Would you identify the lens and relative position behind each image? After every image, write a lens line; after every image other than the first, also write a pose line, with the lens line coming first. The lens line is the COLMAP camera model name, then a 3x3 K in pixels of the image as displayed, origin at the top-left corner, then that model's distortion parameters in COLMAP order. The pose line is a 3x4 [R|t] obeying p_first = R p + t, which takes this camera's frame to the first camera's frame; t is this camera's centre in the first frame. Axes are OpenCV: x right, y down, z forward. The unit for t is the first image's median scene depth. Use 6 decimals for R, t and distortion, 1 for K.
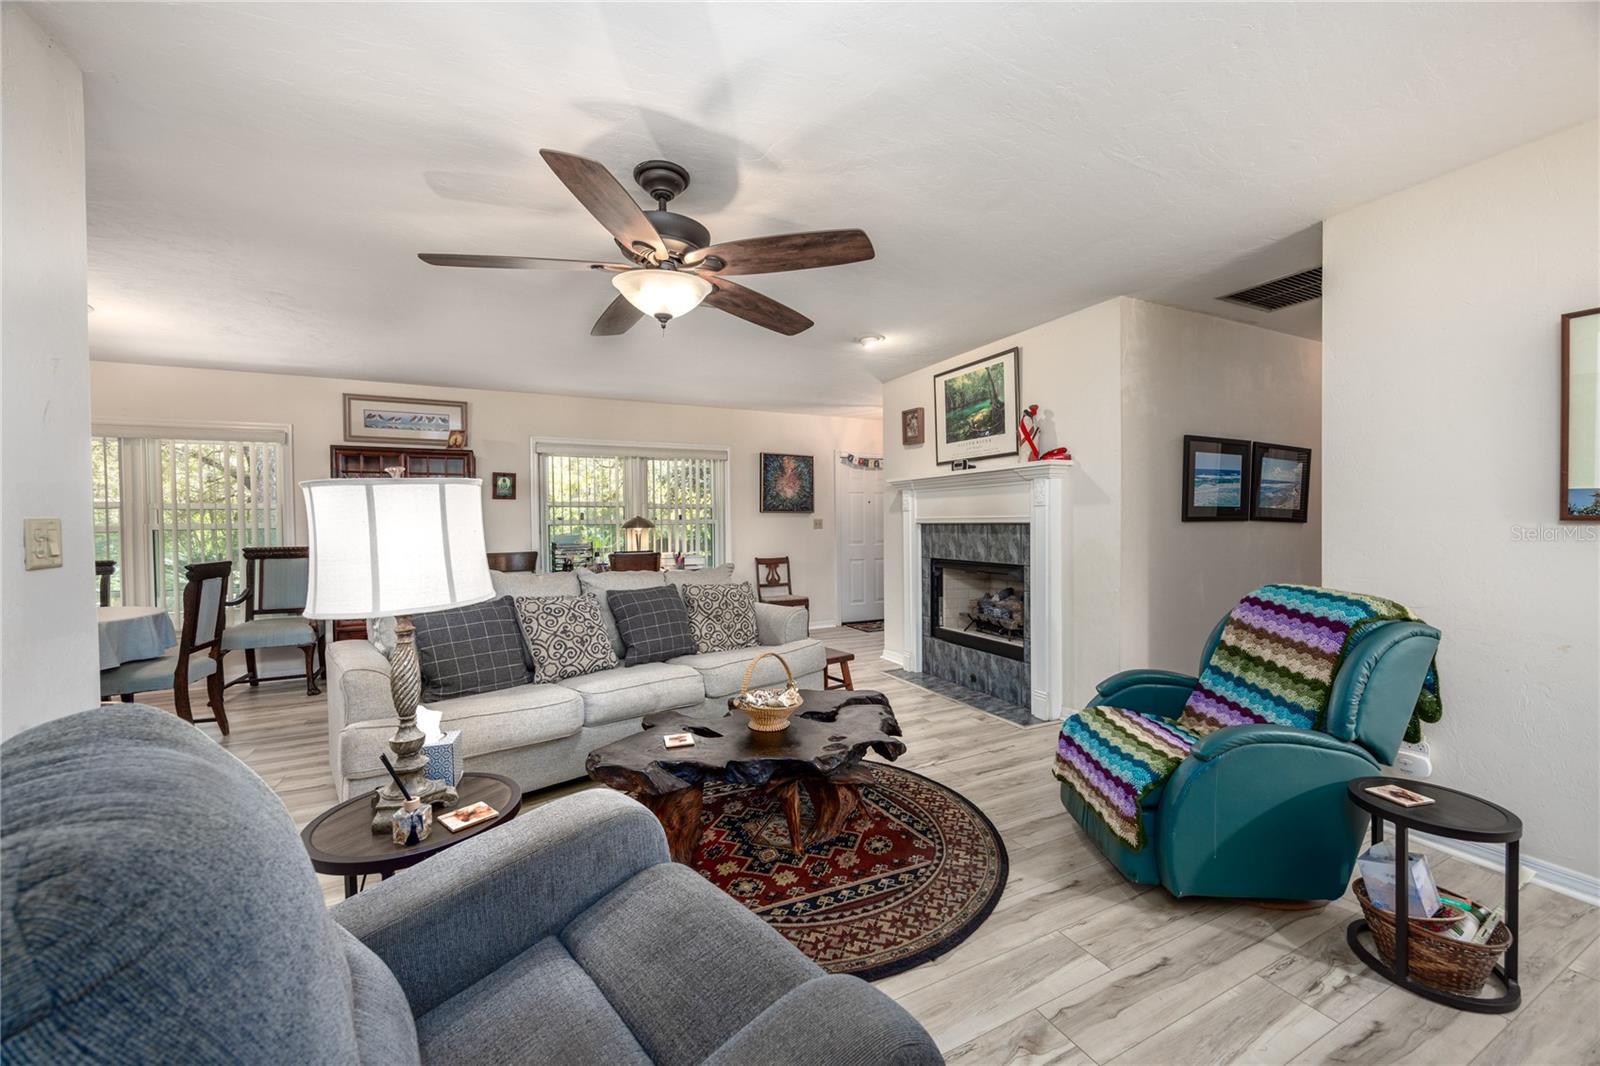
lens RADIAL K [[611.5, 0, 810.2], [0, 611.5, 530.6], [0, 0, 1]] dist [-0.001235, 0.000024]
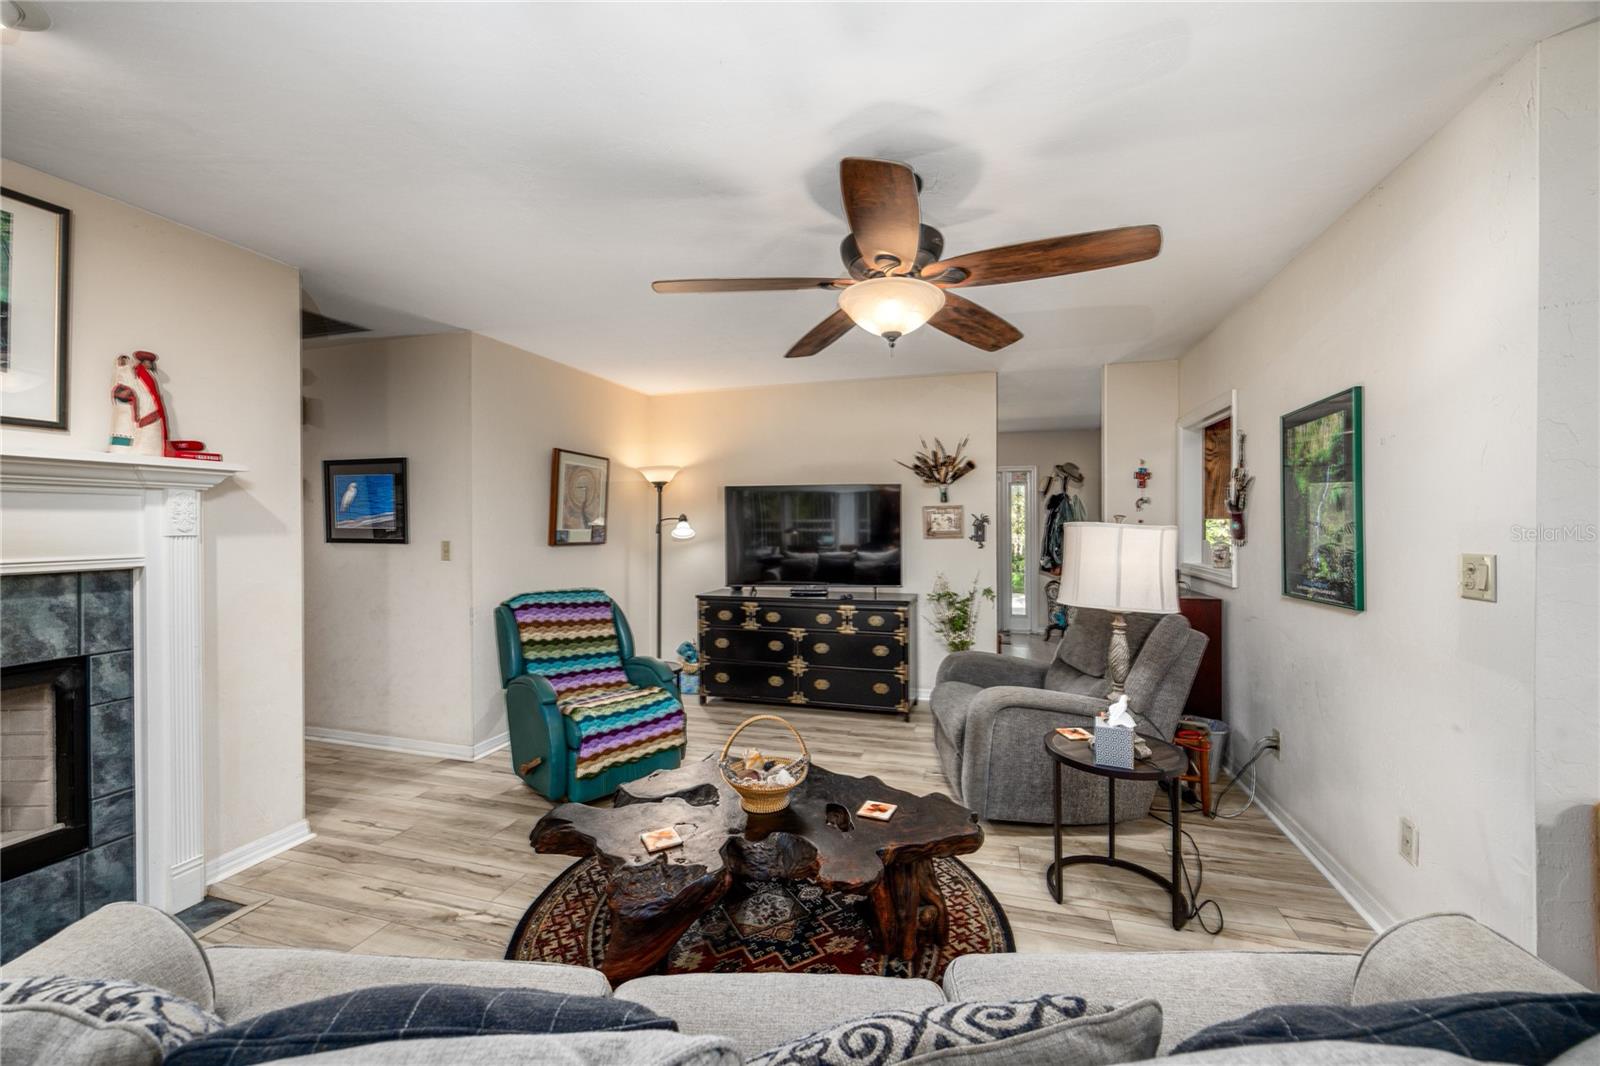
lens RADIAL K [[620.9, 0, 800.1], [0, 620.9, 523.8], [0, 0, 1]] dist [-0.001076, 0.000110]
pose [[-0.721434, 0.014129, 0.692339, -0.712948], [0.023251, 0.999722, 0.003827, -0.065517], [-0.692093, 0.018858, -0.721562, 1.619895]]
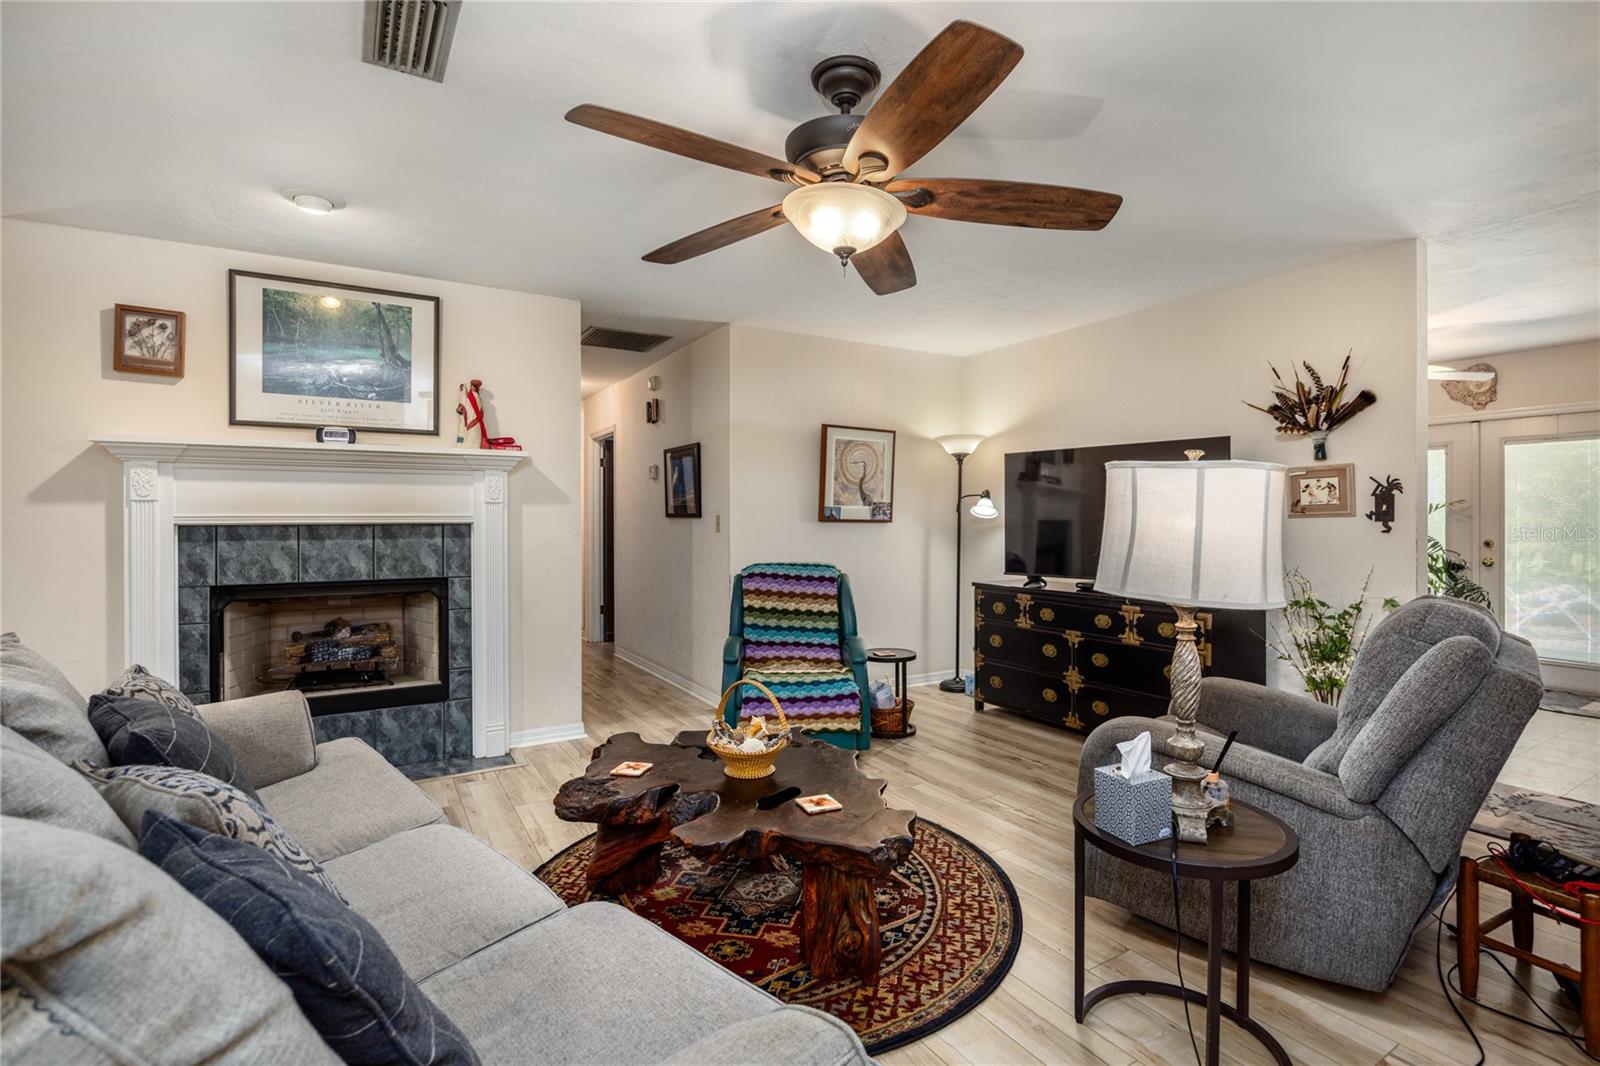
lens RADIAL K [[735.3, 0, 818.2], [0, 735.3, 522.7], [0, 0, 1]] dist [-0.014053, 0.000041]
pose [[-0.085555, 0.006619, 0.996311, -1.064464], [0.018499, 0.999816, -0.005054, 0.000153], [-0.996162, 0.017998, -0.085662, 1.019519]]
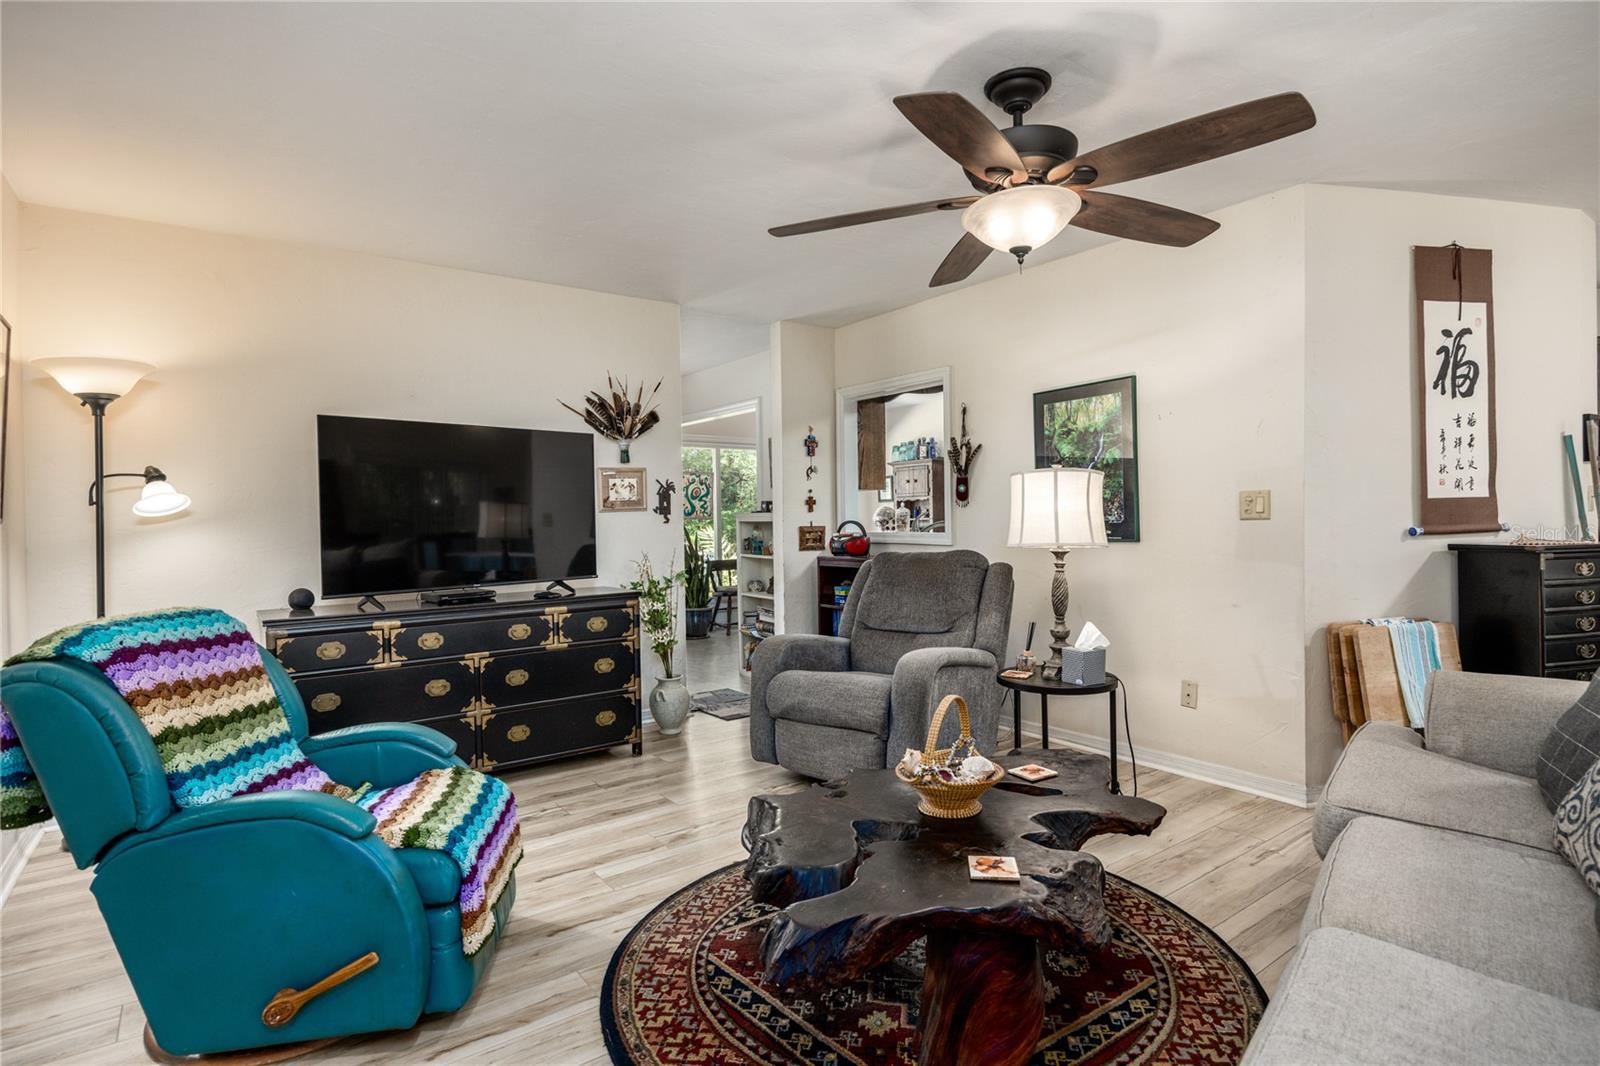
lens RADIAL K [[819.0, 0, 798.2], [0, 819.0, 529.1], [0, 0, 1]] dist [-0.009209, -0.000189]
pose [[-0.986648, 0.029459, -0.160179, 0.229990], [0.024582, 0.999174, 0.032344, -0.010711], [0.160999, 0.027974, -0.986558, 1.882705]]
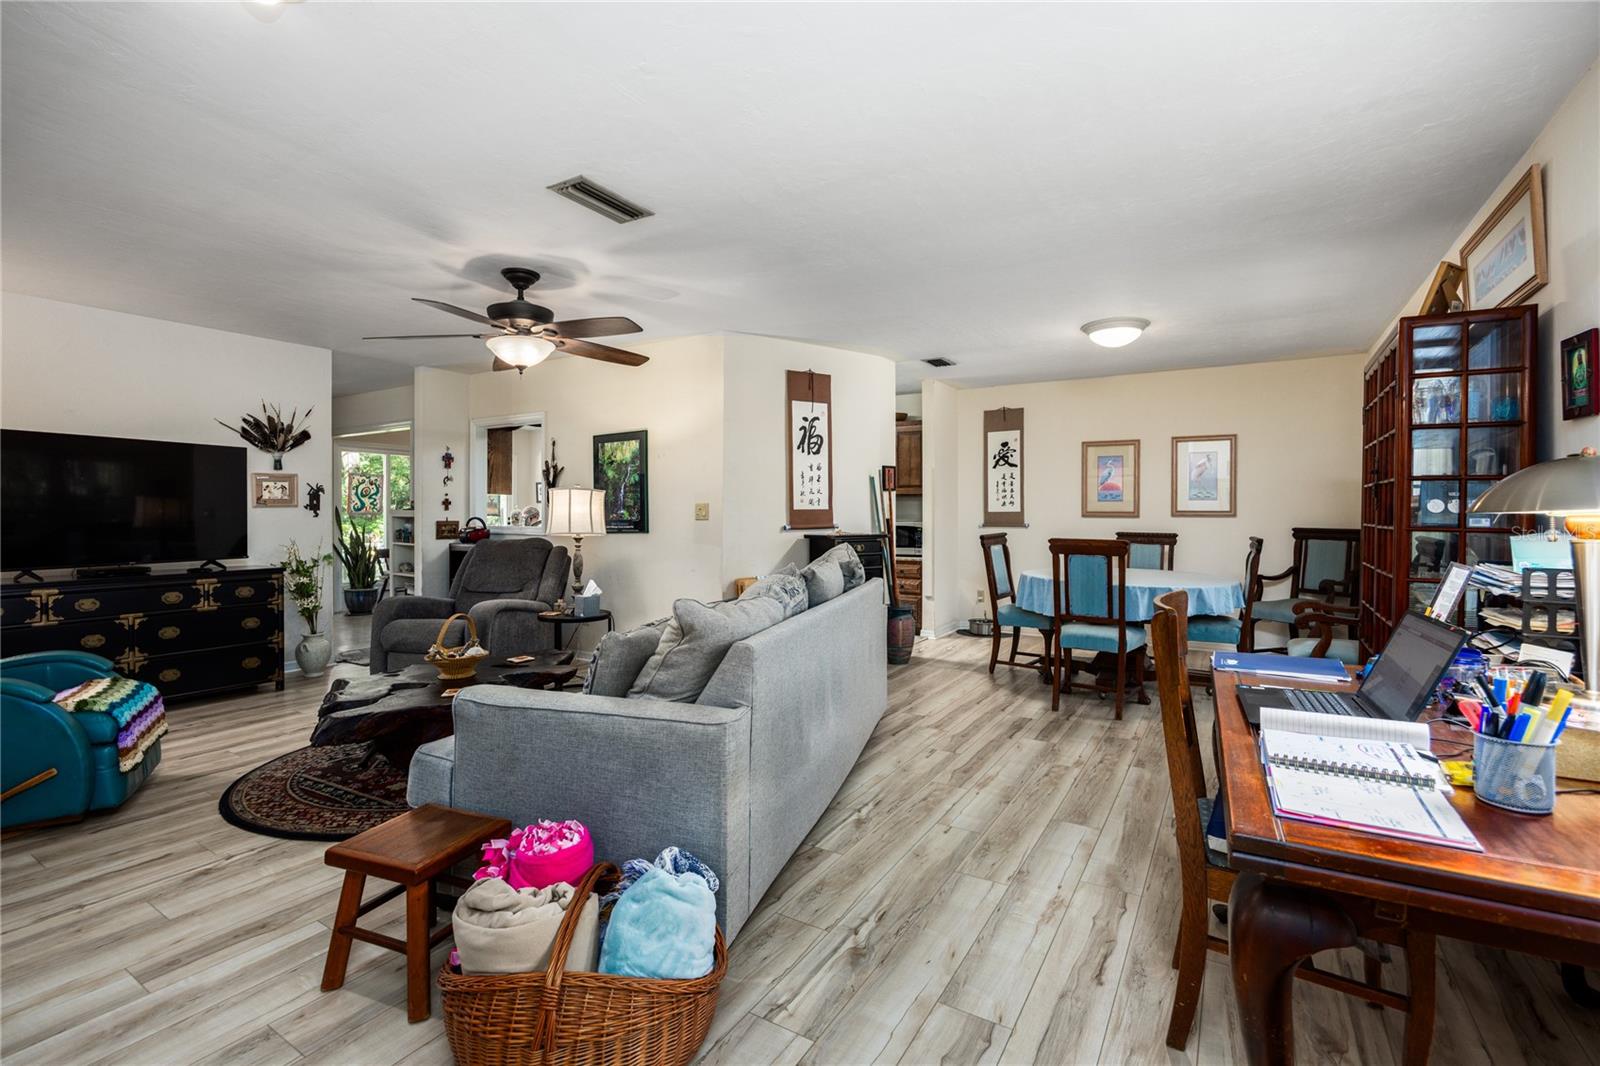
lens RADIAL K [[723.5, 0, 795.9], [0, 723.5, 516.7], [0, 0, 1]] dist [-0.010053, 0.000121]
pose [[-0.860149, 0.012737, -0.509884, 0.079547], [0.000556, 0.999711, 0.024036, -0.023459], [0.510043, 0.020391, -0.859907, 2.610140]]
